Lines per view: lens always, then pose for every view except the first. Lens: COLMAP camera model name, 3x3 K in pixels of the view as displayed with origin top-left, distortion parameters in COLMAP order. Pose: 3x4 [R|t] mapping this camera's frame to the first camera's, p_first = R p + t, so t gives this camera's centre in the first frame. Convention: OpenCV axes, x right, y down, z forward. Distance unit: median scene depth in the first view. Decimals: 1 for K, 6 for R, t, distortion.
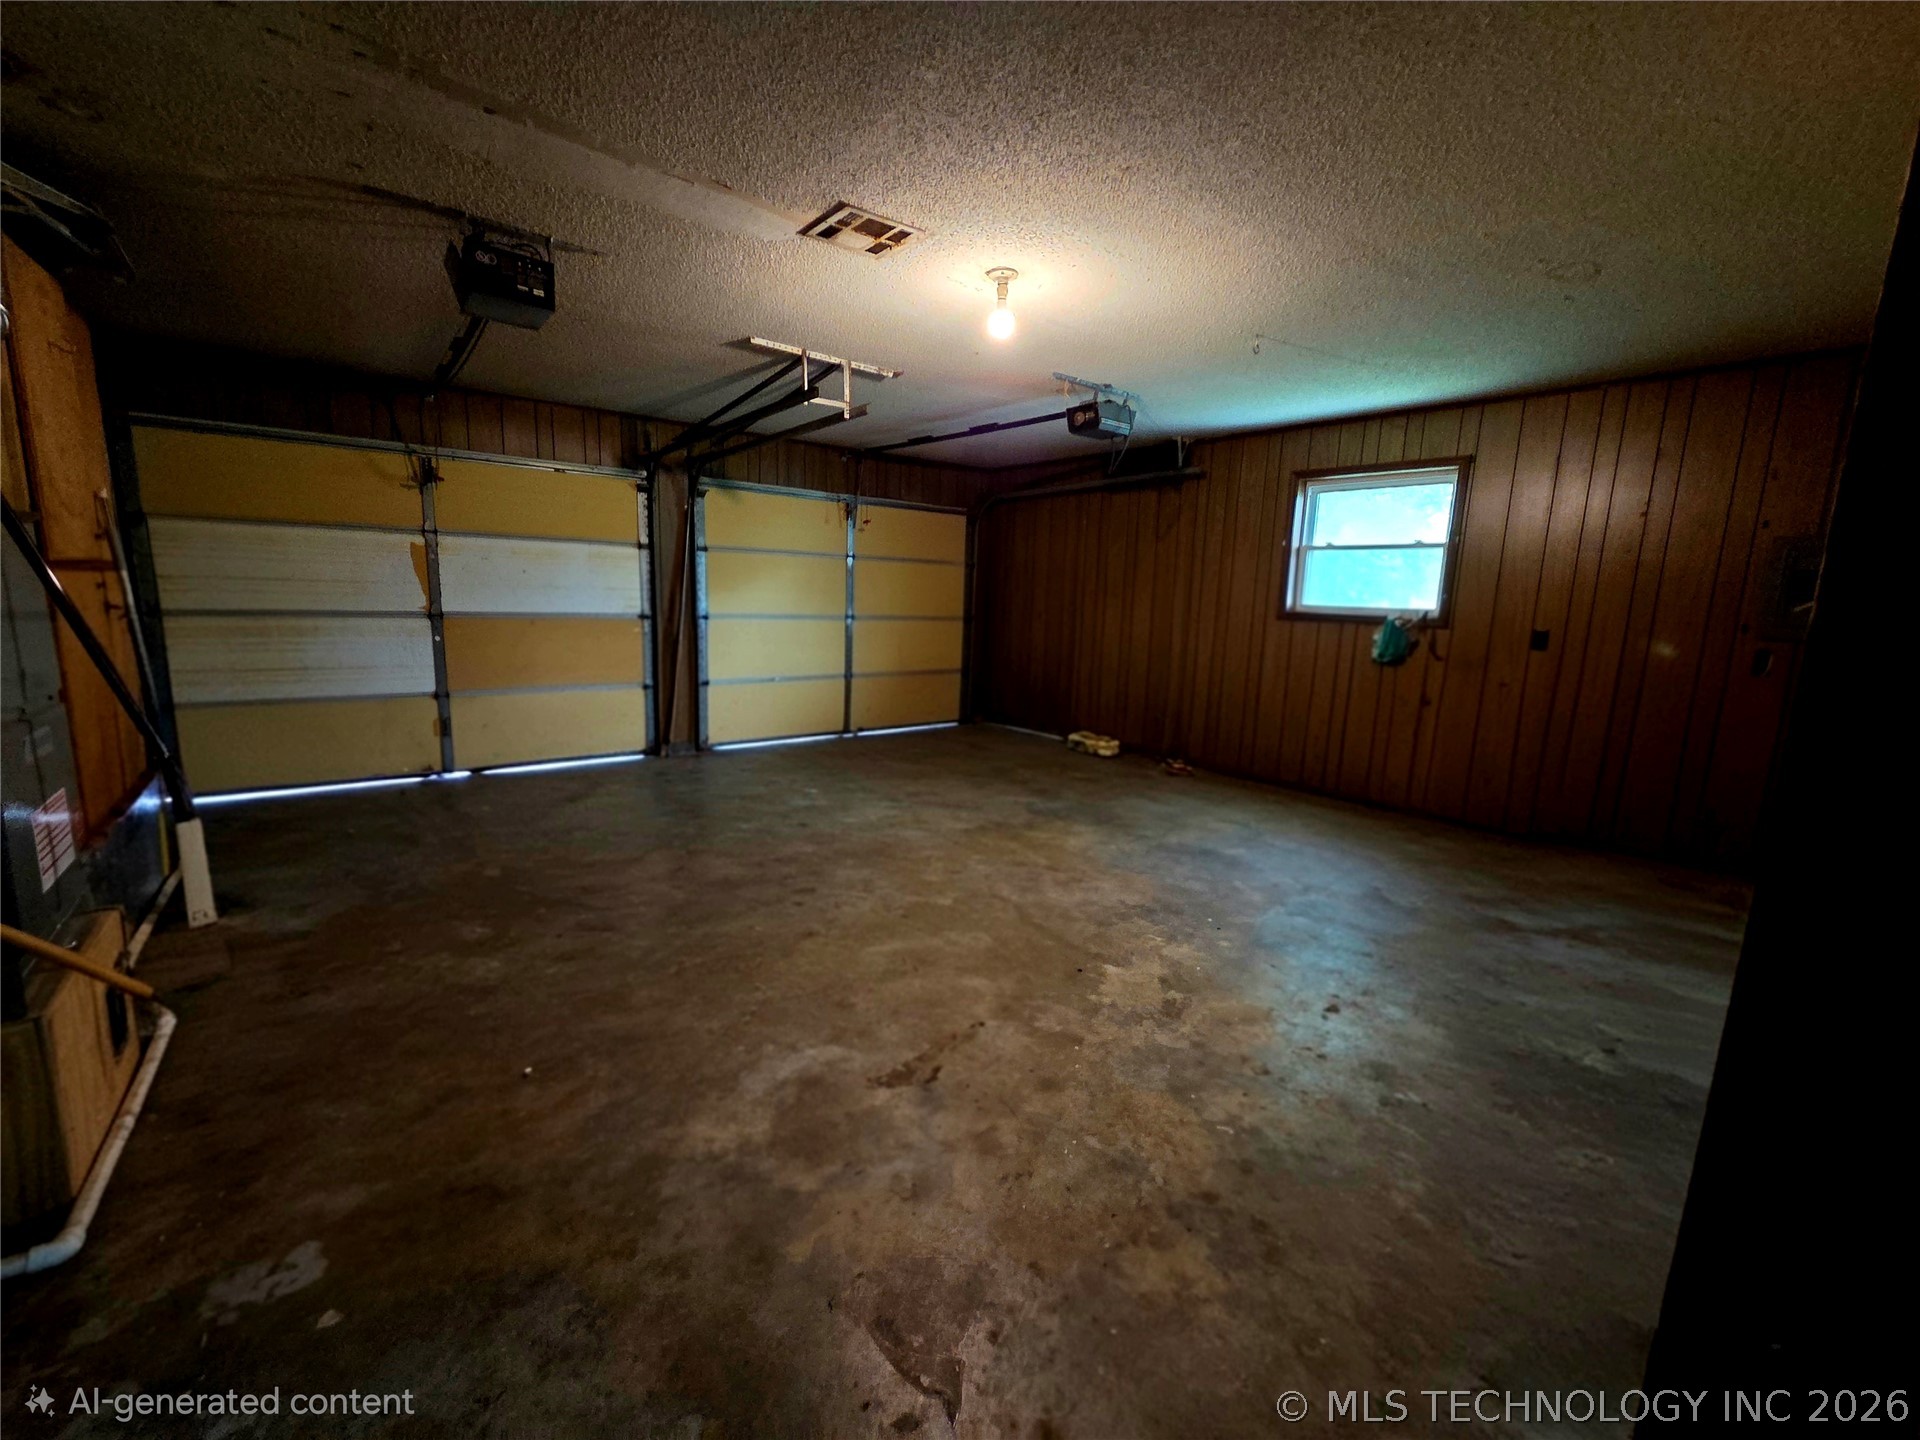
lens RADIAL K [[791.1, 0, 960.9], [0, 791.1, 721.4], [0, 0, 1]] dist [-0.001776, 0.000920]
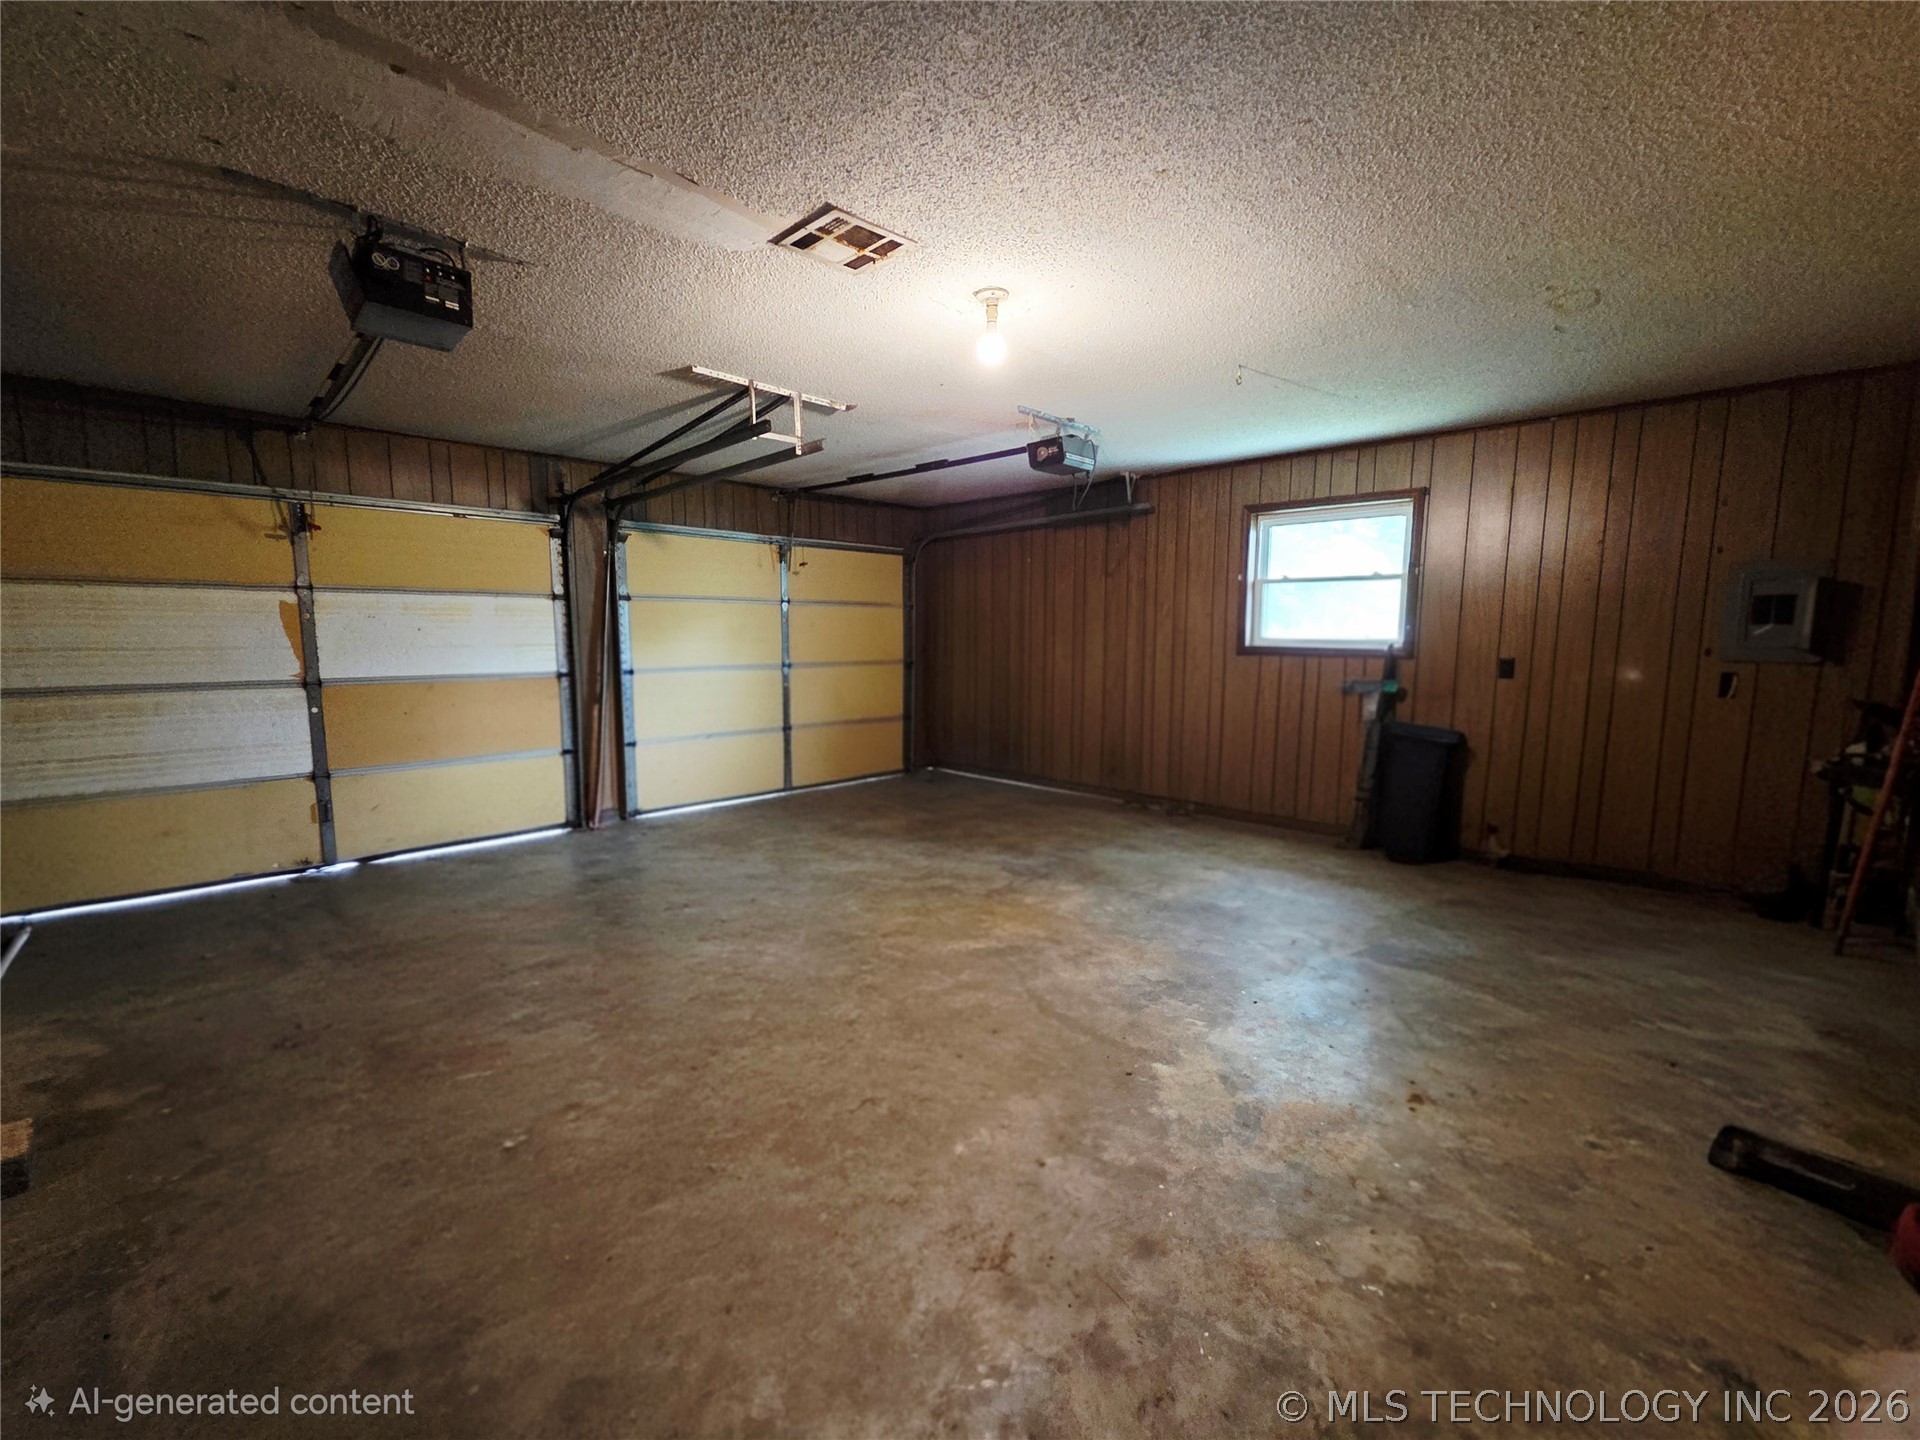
lens RADIAL K [[791.1, 0, 958.6], [0, 791.1, 720.7], [0, 0, 1]] dist [-0.001776, 0.000920]
pose [[0.993235, -0.042815, 0.107943, -0.073280], [0.047682, 0.997940, -0.042915, -0.029021], [-0.105883, 0.047771, 0.993230, 0.089192]]
